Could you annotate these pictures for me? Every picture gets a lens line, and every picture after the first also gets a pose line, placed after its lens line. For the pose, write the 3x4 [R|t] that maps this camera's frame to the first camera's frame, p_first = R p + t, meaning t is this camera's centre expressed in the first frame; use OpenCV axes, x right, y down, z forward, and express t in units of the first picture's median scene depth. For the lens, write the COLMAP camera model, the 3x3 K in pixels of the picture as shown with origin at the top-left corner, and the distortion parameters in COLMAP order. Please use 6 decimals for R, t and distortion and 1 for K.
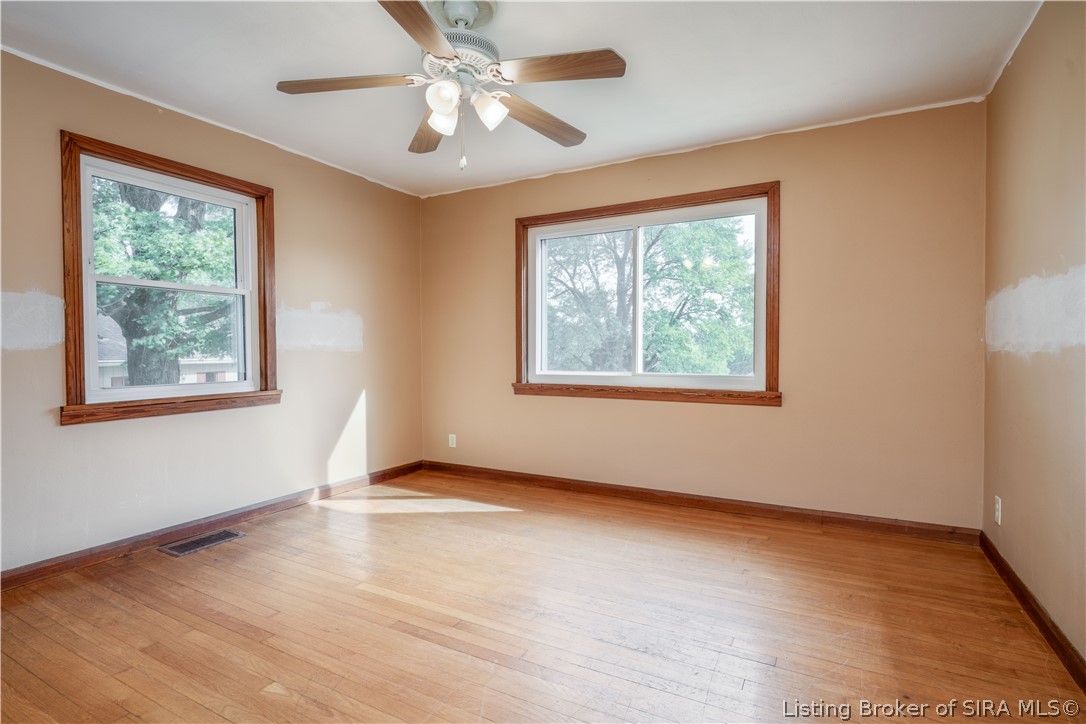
lens RADIAL K [[534.6, 0, 542.9], [0, 534.6, 366.1], [0, 0, 1]] dist [-0.021064, -0.000184]
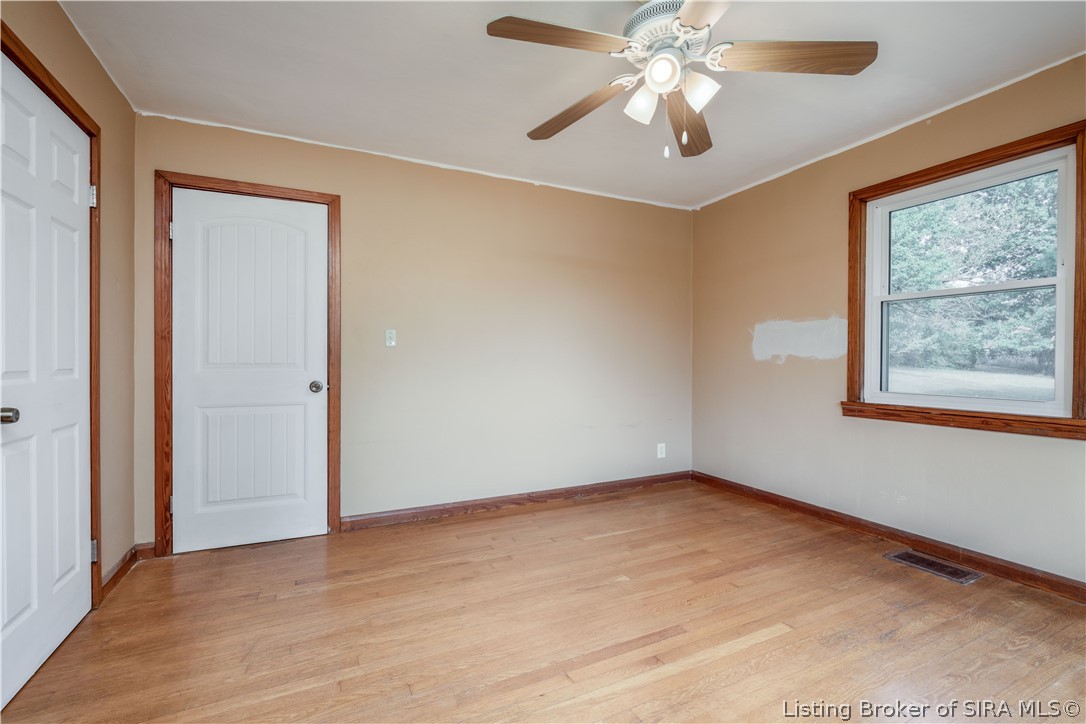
lens RADIAL K [[464.5, 0, 536.4], [0, 464.5, 361.8], [0, 0, 1]] dist [0.014665, 0.000106]
pose [[-0.572900, 0.013583, -0.819513, 0.472079], [-0.018819, 0.999381, 0.029720, -0.041470], [0.819409, 0.032449, -0.572289, 0.967378]]
